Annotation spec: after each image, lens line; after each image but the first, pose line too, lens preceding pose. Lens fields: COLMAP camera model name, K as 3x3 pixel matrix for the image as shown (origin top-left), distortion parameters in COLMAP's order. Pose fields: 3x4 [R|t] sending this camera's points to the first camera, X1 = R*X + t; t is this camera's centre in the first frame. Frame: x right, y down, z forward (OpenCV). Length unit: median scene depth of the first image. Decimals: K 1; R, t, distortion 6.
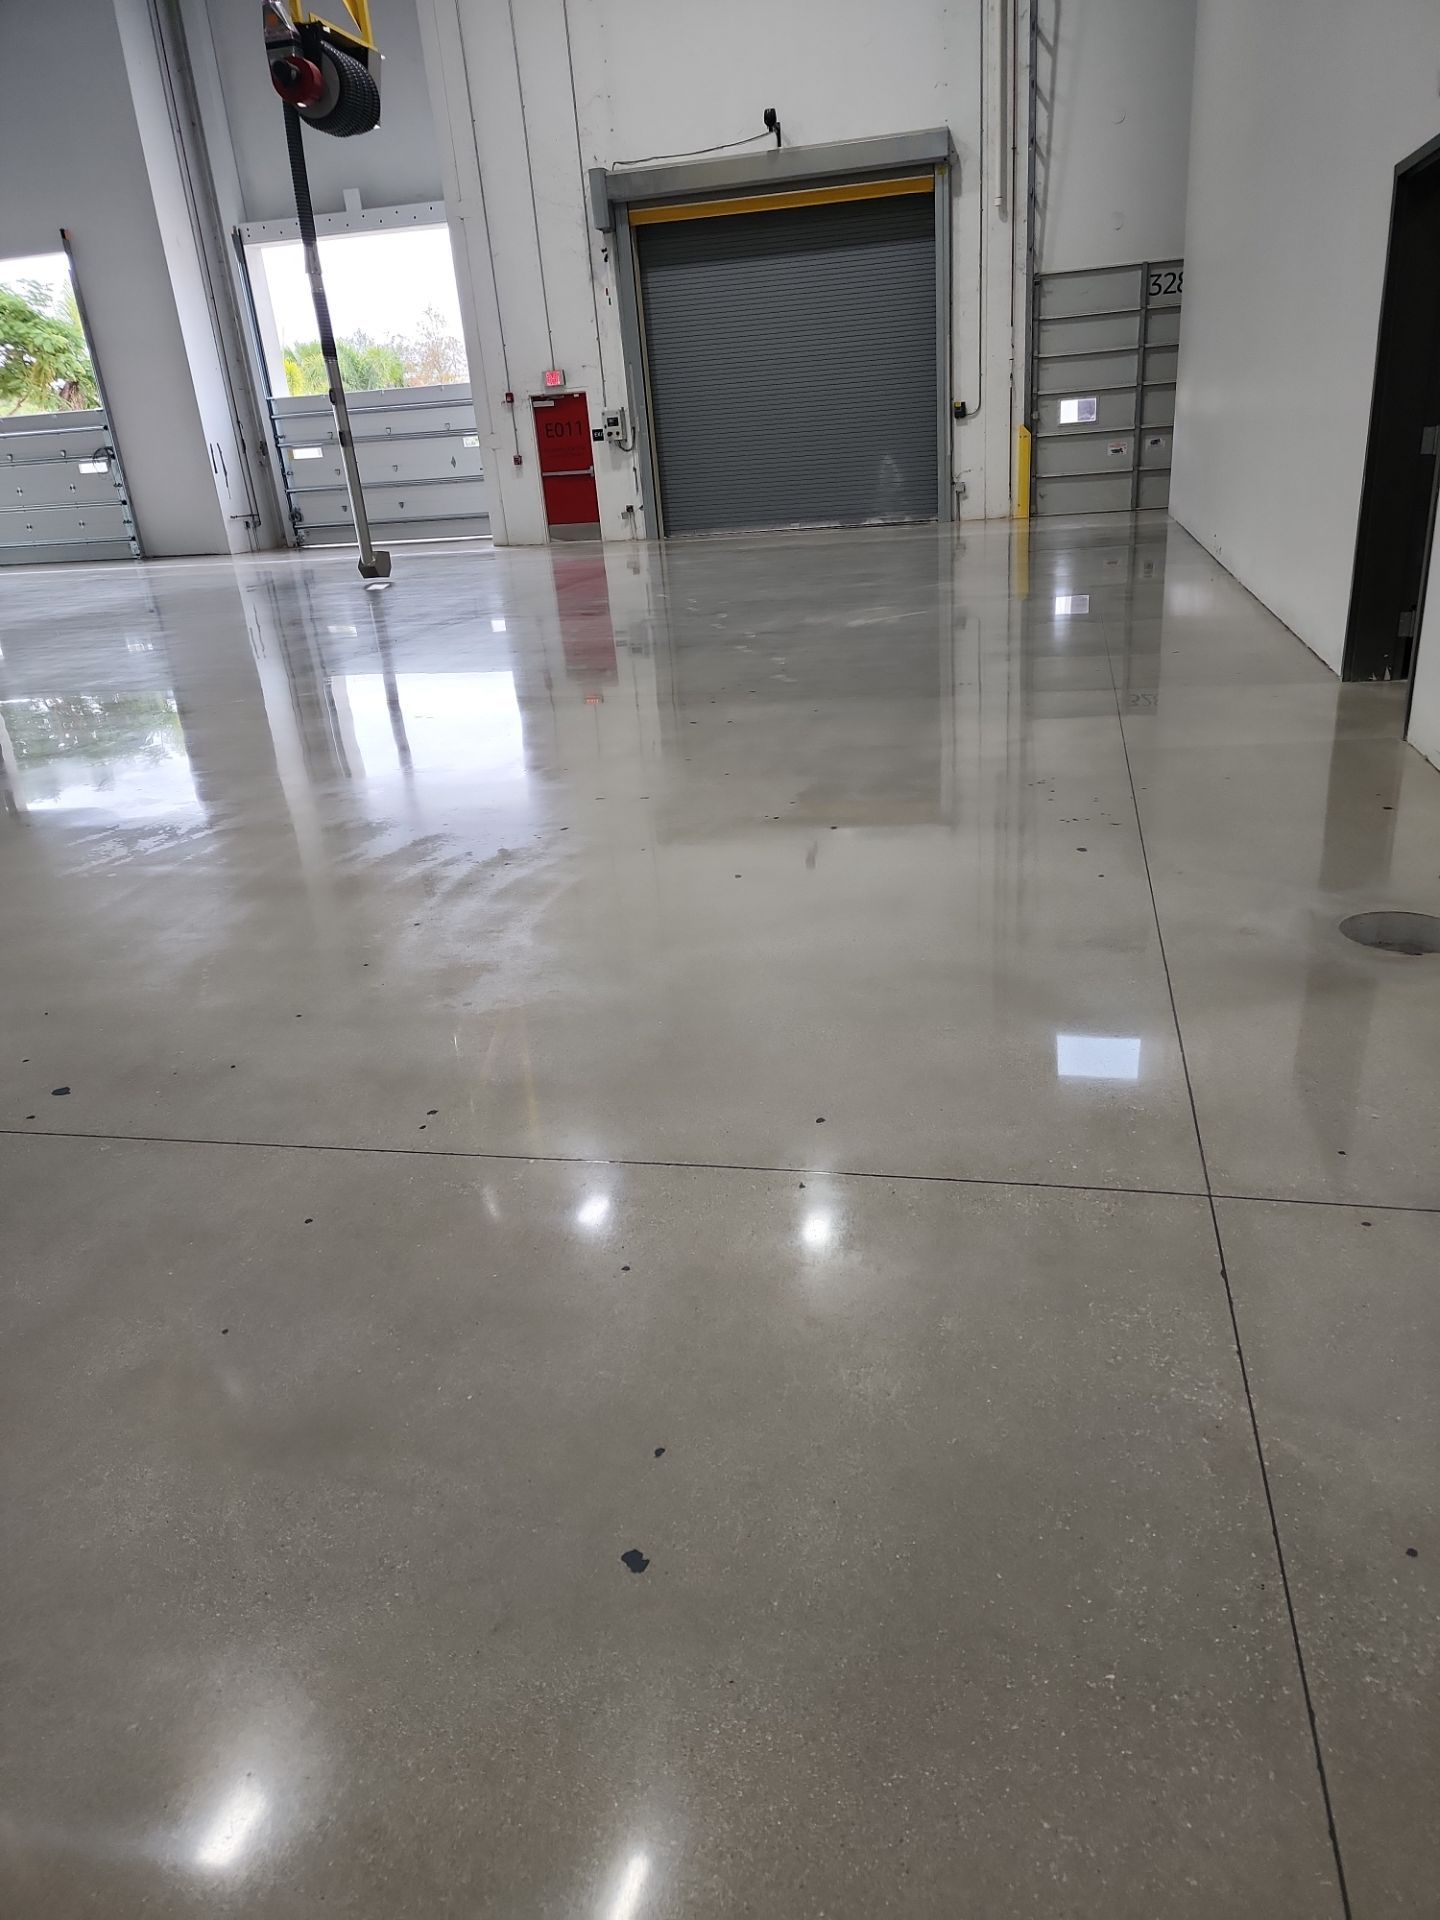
lens RADIAL K [[1280.9, 0, 753.8], [0, 1280.9, 962.6], [0, 0, 1]] dist [0.063901, -0.054184]
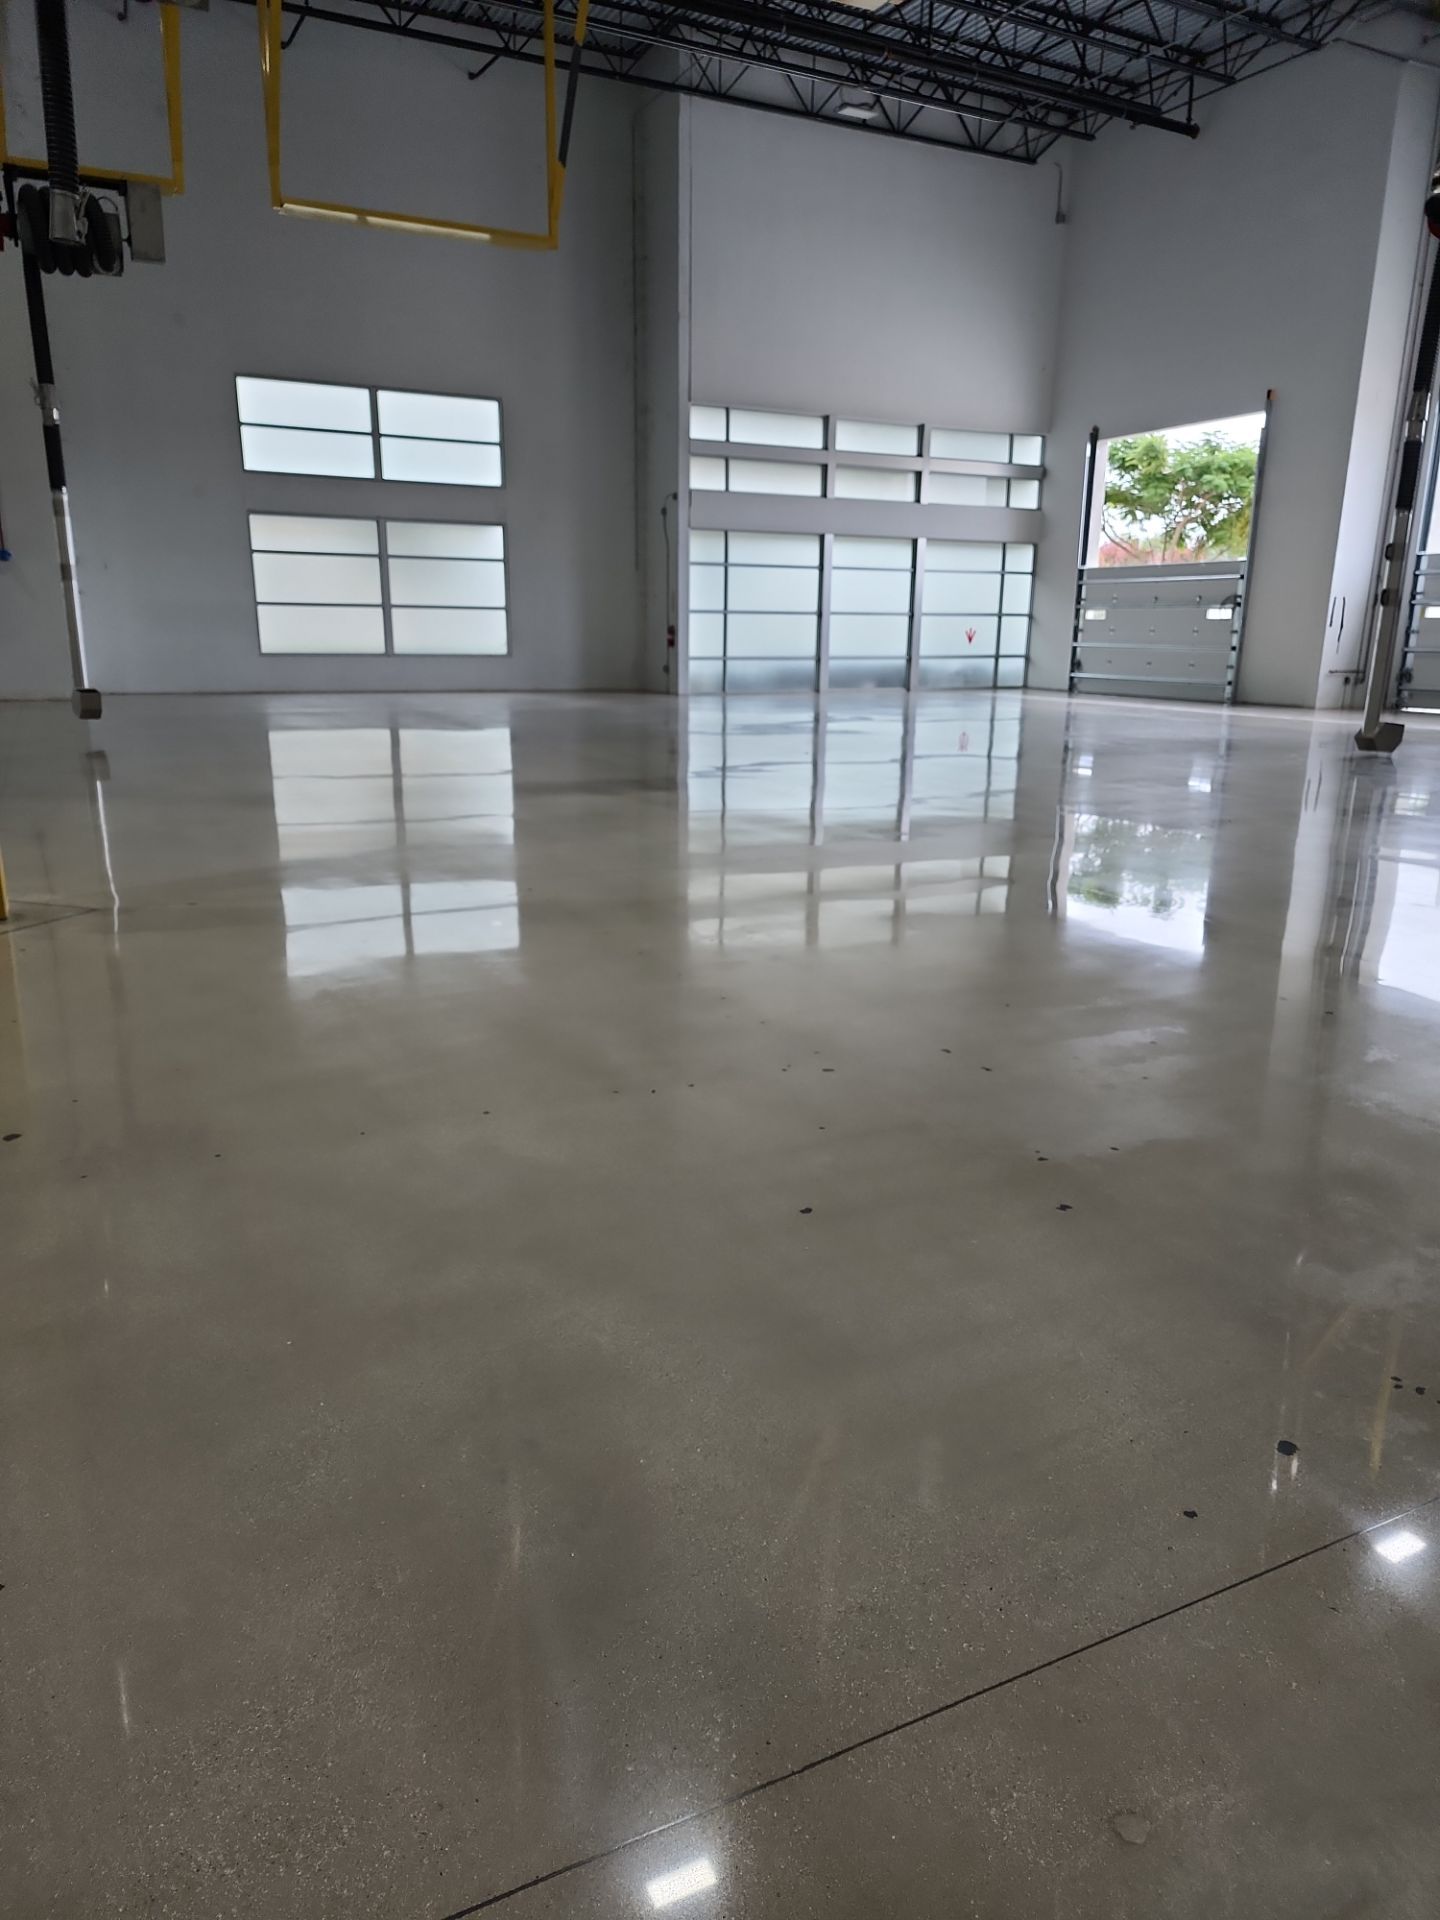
lens RADIAL K [[1280.9, 0, 721.9], [0, 1280.9, 985.9], [0, 0, 1]] dist [0.063901, -0.054184]
pose [[0.628027, 0.280481, -0.725887, 0.091582], [-0.340971, 0.937661, 0.067306, -0.044984], [0.699514, 0.205236, 0.684513, 0.096139]]
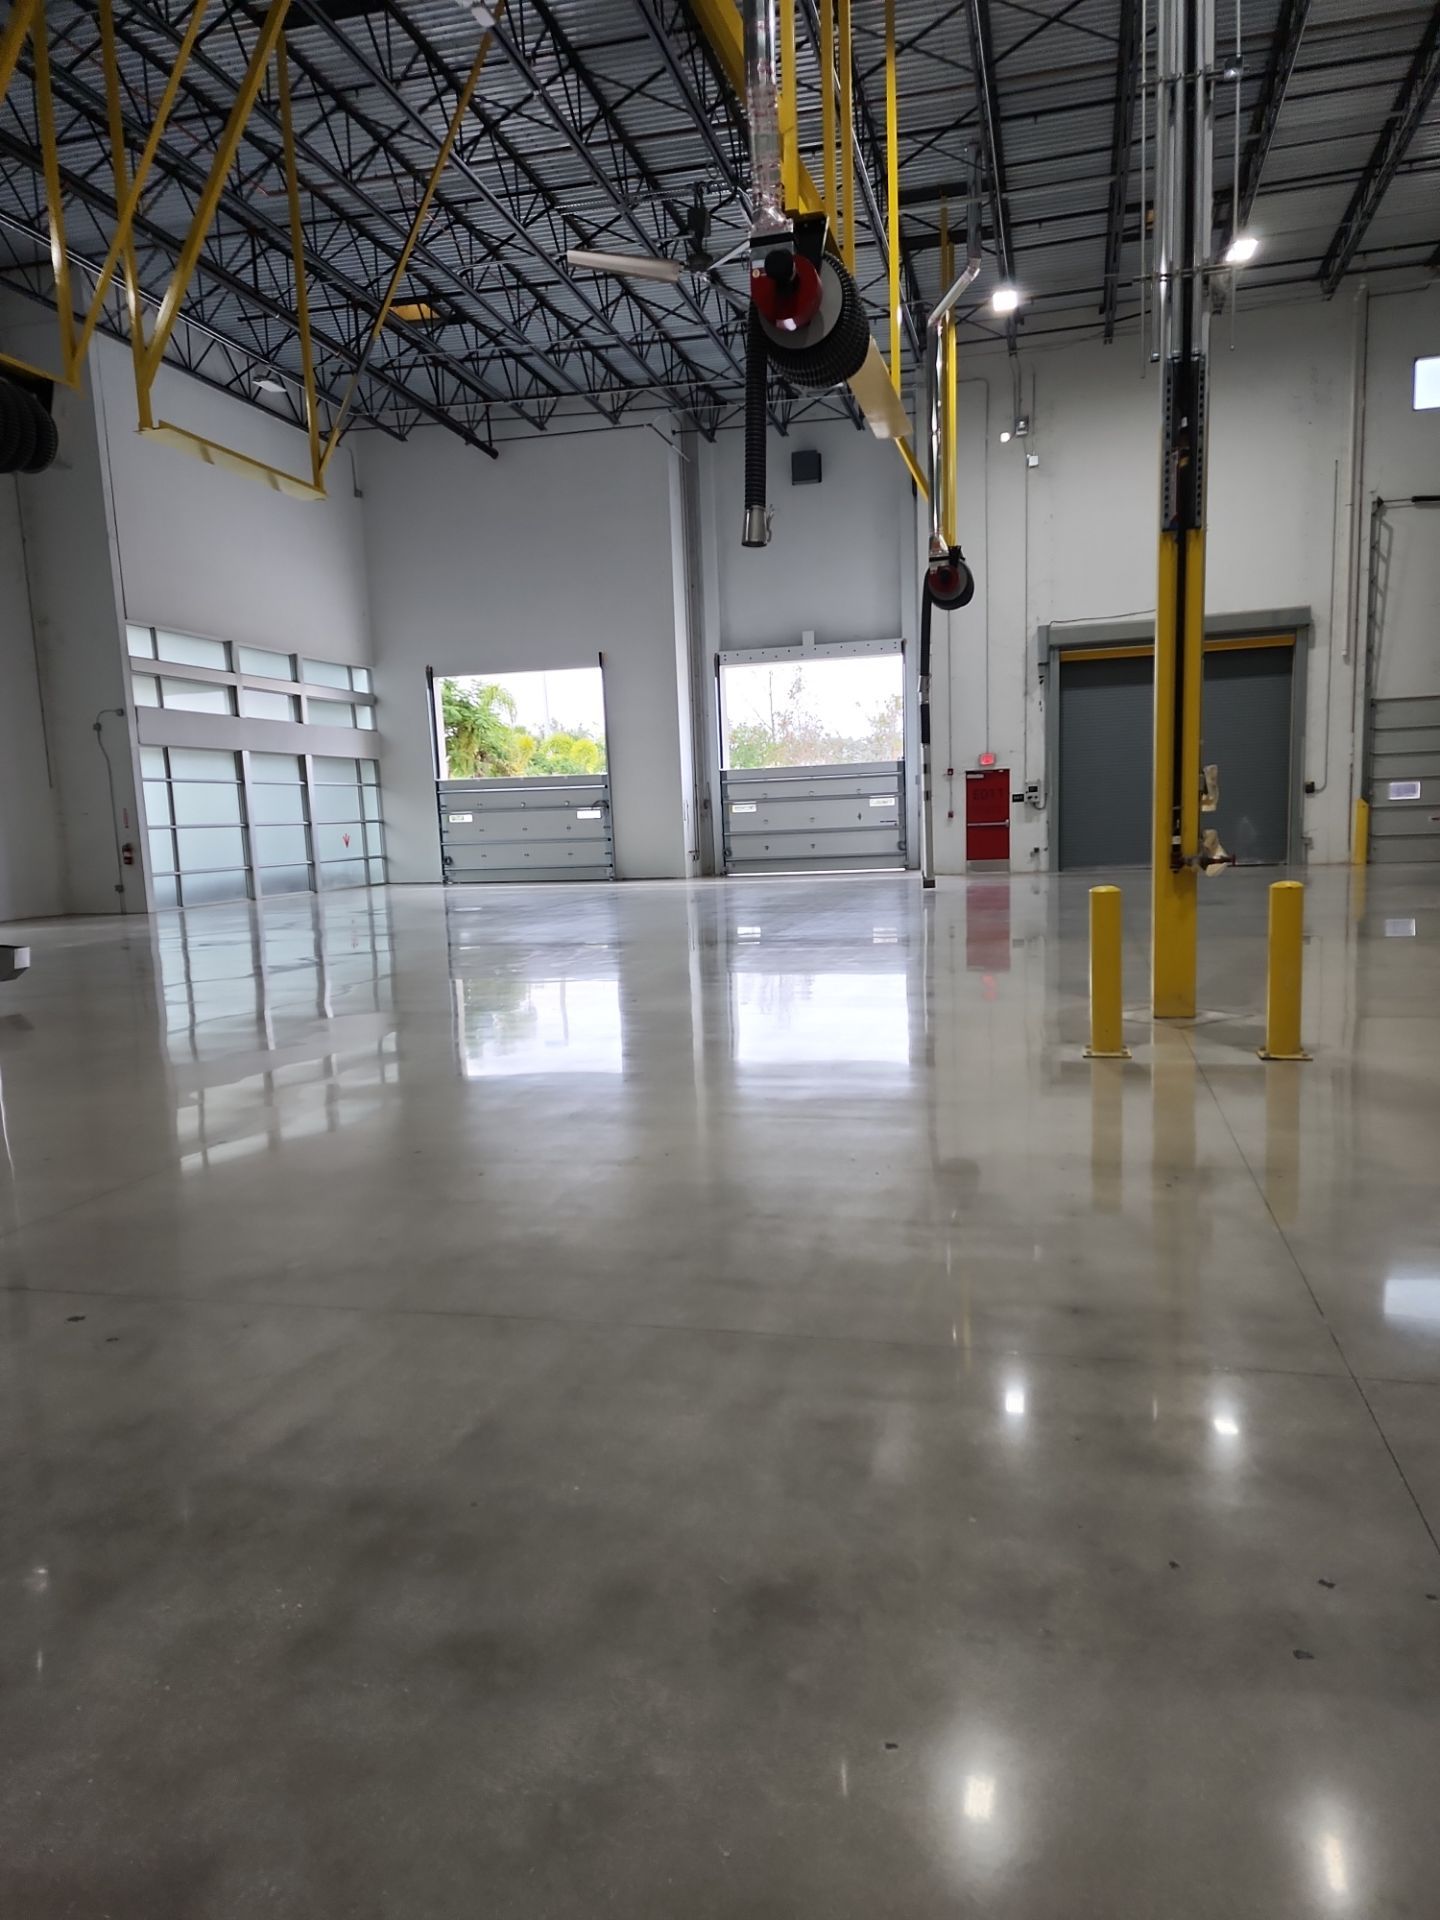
lens RADIAL K [[1280.9, 0, 693.4], [0, 1280.9, 1003.4], [0, 0, 1]] dist [0.063901, -0.054184]
pose [[0.998826, 0.035320, -0.033141, -0.423476], [-0.042127, 0.971170, -0.234638, 0.136630], [0.023898, 0.235759, 0.971518, -0.277883]]
